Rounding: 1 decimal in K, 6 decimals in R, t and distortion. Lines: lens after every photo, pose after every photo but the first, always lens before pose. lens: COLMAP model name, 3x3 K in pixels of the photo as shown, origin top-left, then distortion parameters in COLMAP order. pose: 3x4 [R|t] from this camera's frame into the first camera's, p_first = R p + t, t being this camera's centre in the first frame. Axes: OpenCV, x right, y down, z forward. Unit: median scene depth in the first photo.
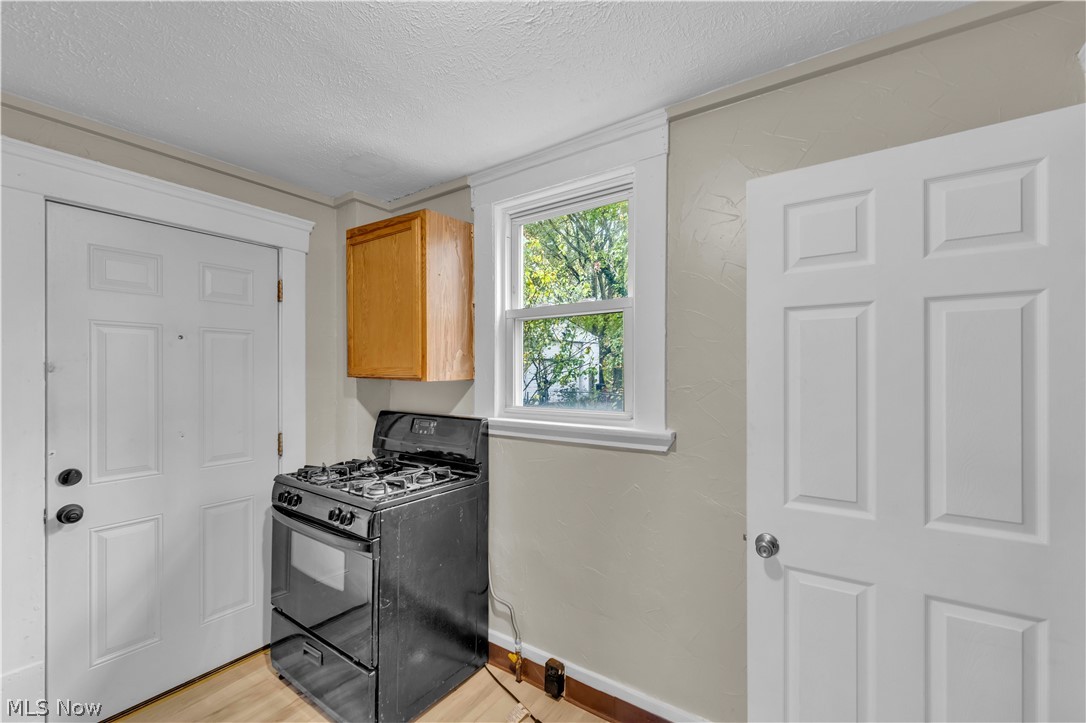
lens RADIAL K [[431.1, 0, 540.3], [0, 431.1, 367.7], [0, 0, 1]] dist [-0.000652, 0.000051]
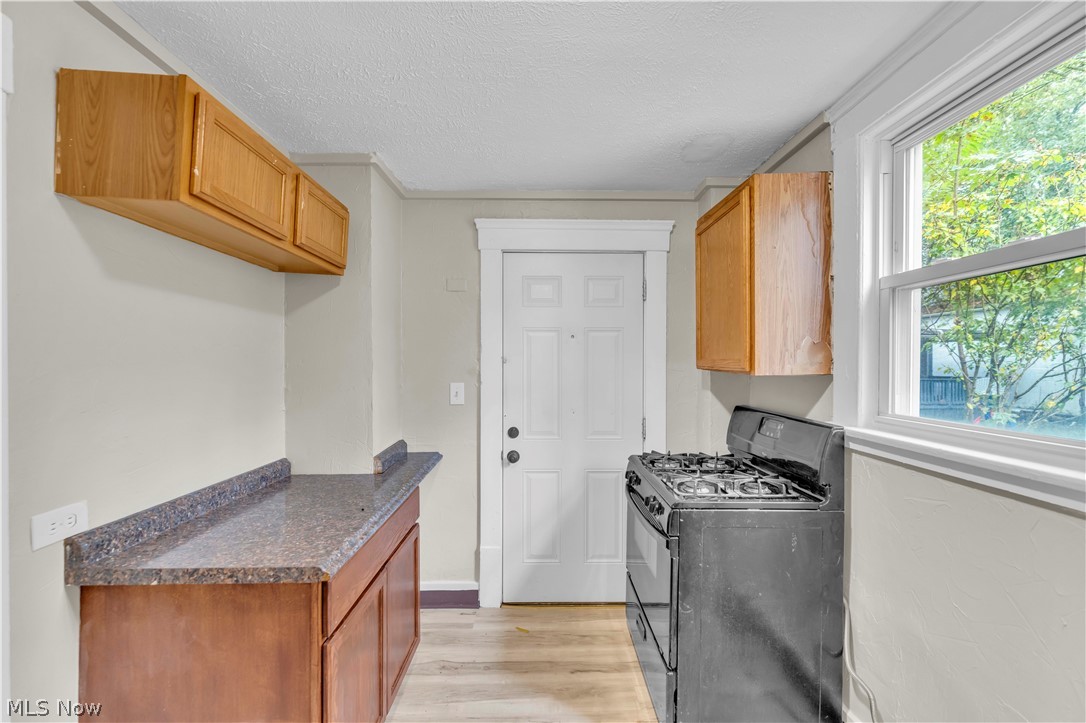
lens RADIAL K [[436.6, 0, 543.0], [0, 436.6, 361.5], [0, 0, 1]] dist [0.000194, -0.000007]
pose [[0.609869, 0.001030, -0.792501, 0.158003], [0.005186, 0.999973, 0.005290, -0.002509], [0.792485, -0.007336, 0.609847, 0.126986]]
